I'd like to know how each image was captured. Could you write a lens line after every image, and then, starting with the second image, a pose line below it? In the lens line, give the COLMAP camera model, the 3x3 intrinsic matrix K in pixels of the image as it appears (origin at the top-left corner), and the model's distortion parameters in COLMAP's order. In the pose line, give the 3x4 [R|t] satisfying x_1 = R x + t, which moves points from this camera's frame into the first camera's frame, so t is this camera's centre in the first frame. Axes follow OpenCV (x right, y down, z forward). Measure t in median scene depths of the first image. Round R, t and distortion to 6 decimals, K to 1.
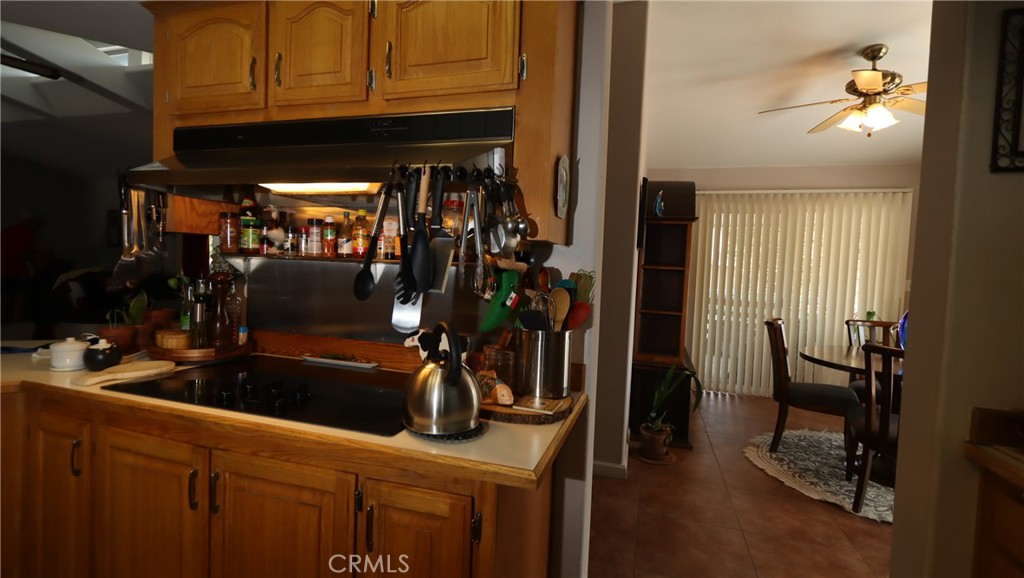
lens RADIAL K [[463.4, 0, 512.0], [0, 463.4, 289.0], [0, 0, 1]] dist [0.012042, -0.000438]
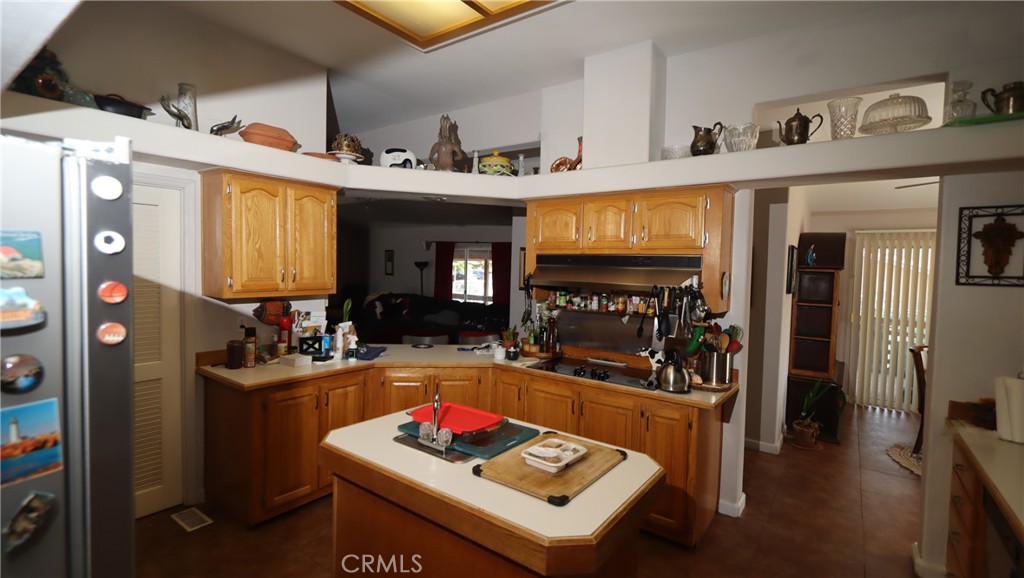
lens RADIAL K [[463.4, 0, 512.0], [0, 463.4, 289.0], [0, 0, 1]] dist [0.012042, -0.000438]
pose [[0.942924, -0.002277, -0.333000, -0.112344], [-0.003118, 0.999872, -0.015664, -0.176682], [0.332994, 0.015808, 0.942797, -1.431339]]
